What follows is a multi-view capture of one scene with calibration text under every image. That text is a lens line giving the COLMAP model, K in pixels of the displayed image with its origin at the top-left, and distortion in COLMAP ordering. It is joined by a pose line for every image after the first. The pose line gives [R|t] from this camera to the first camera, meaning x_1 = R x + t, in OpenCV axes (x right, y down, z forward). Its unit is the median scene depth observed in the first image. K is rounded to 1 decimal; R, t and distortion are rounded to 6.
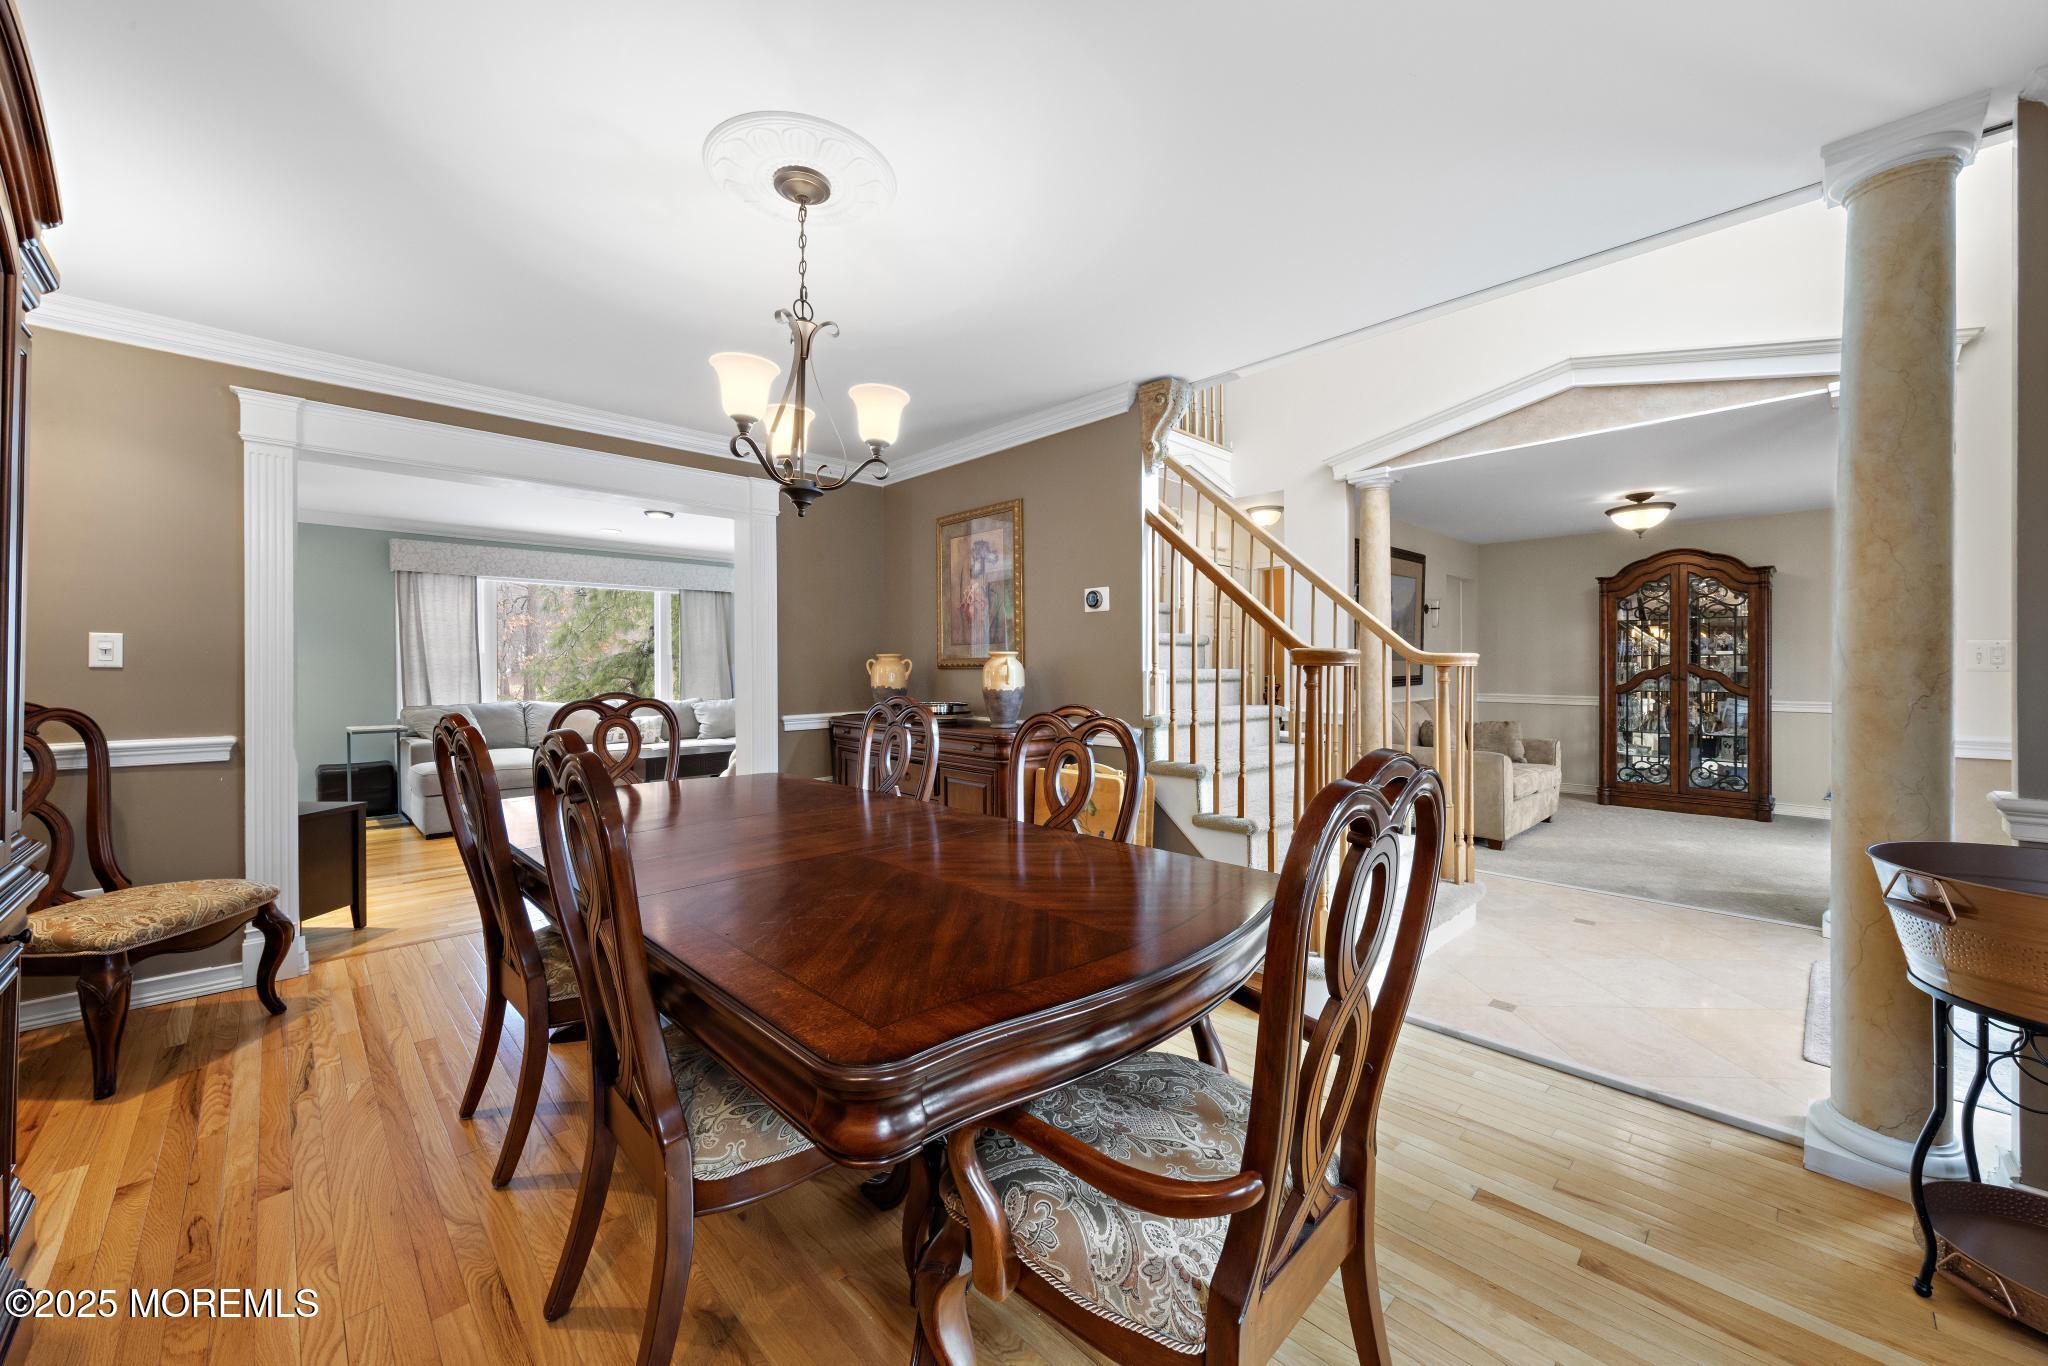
lens RADIAL K [[778.0, 0, 1013.6], [0, 778.0, 670.3], [0, 0, 1]] dist [0.004062, 0.000113]
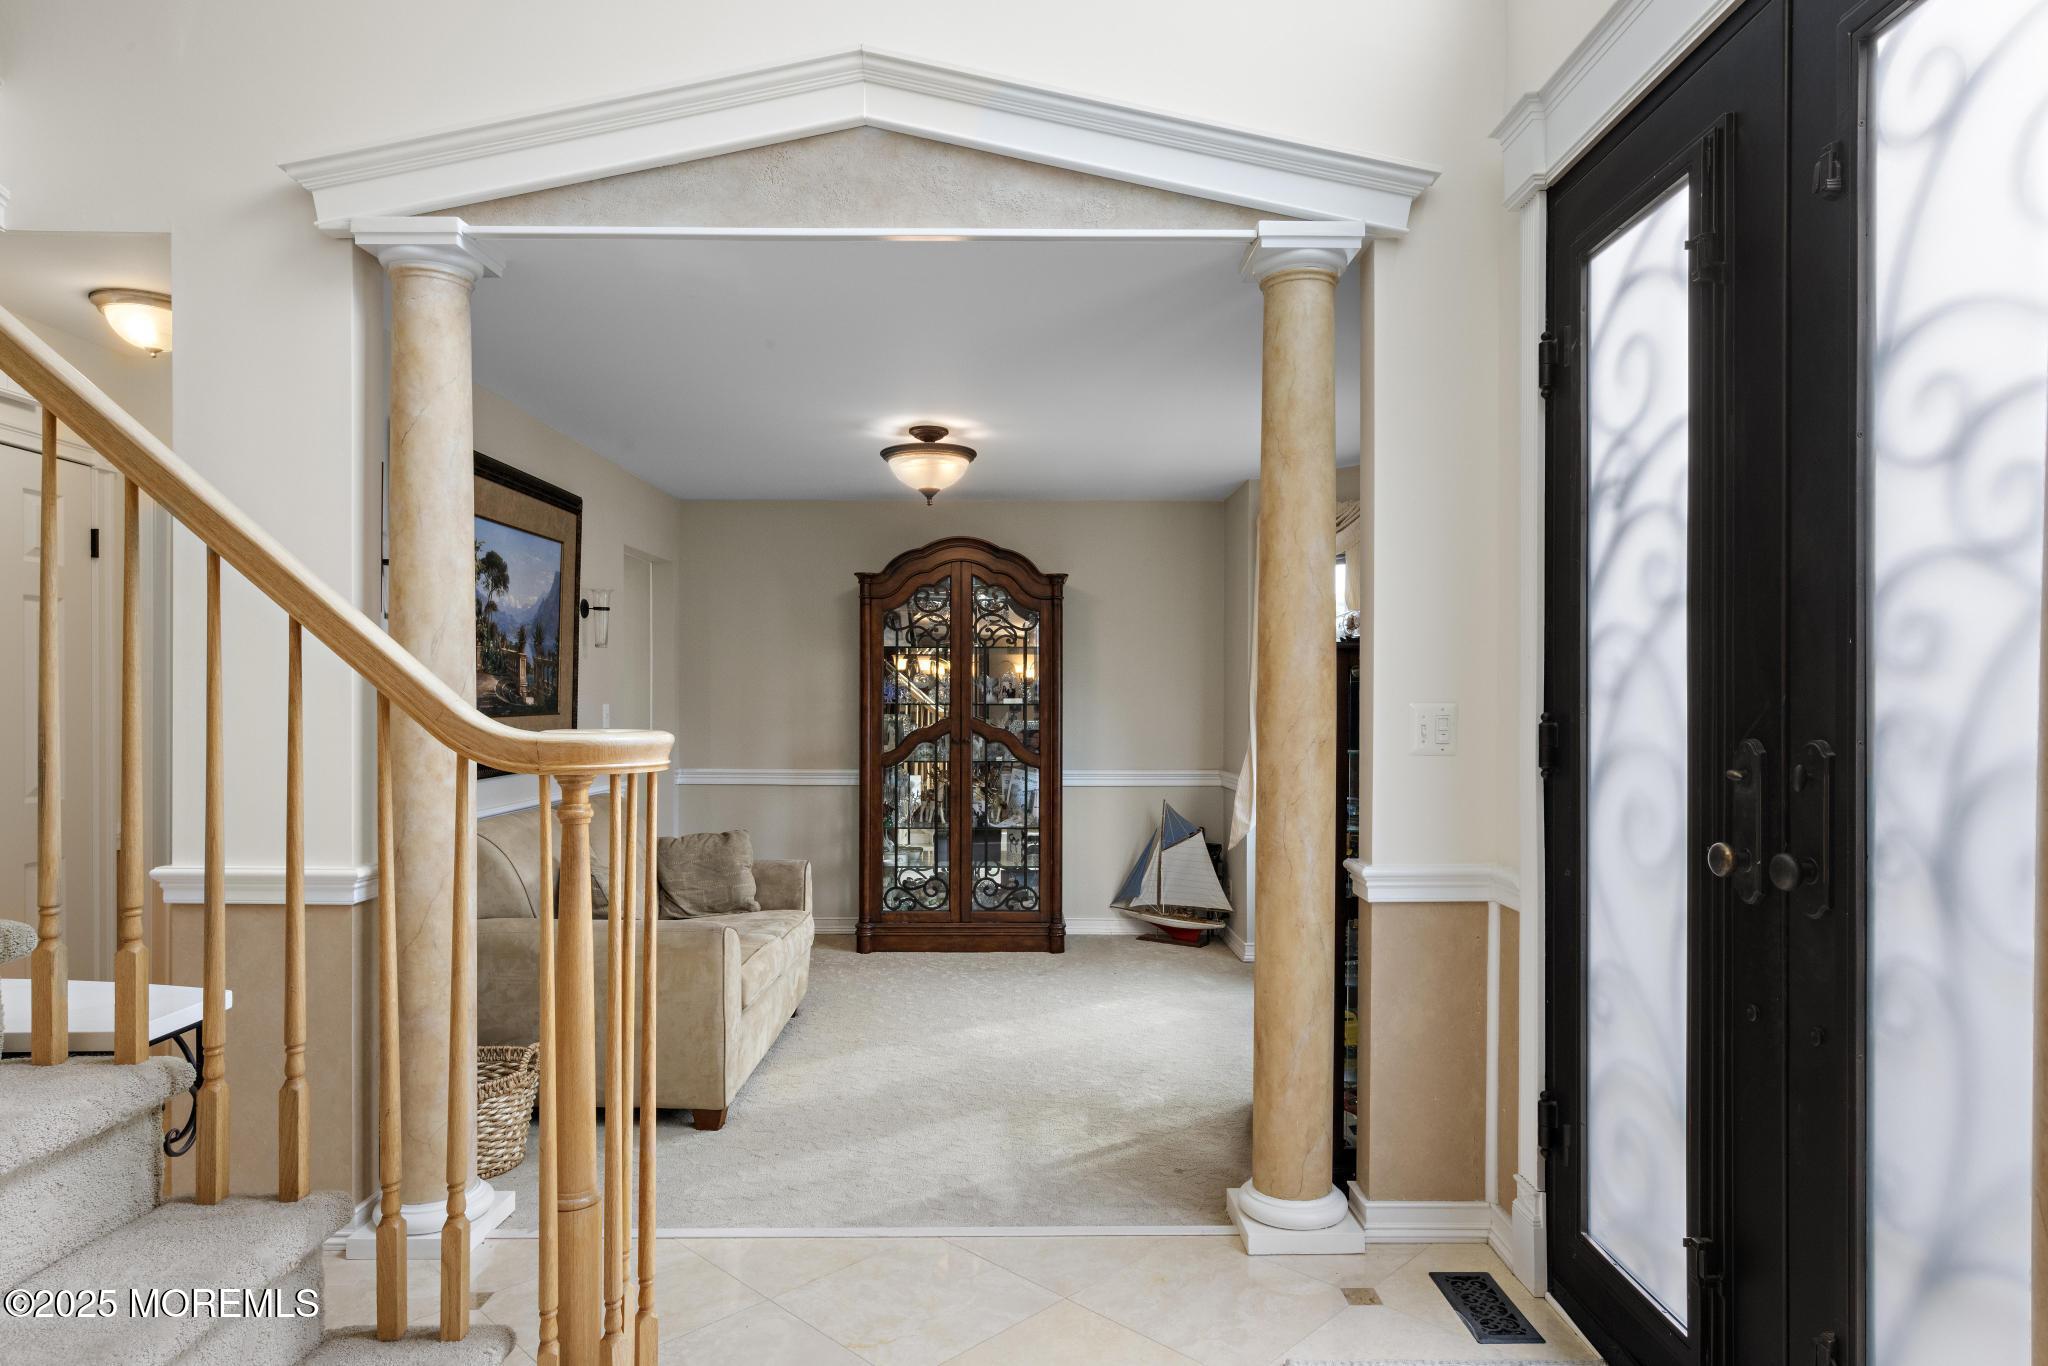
lens RADIAL K [[1188.0, 0, 1021.5], [0, 1188.0, 687.0], [0, 0, 1]] dist [0.010617, 0.000342]
pose [[0.685600, 0.009579, 0.727916, 0.191388], [0.001205, 0.999897, -0.014292, -0.020200], [-0.727978, 0.010676, 0.685518, 0.315080]]
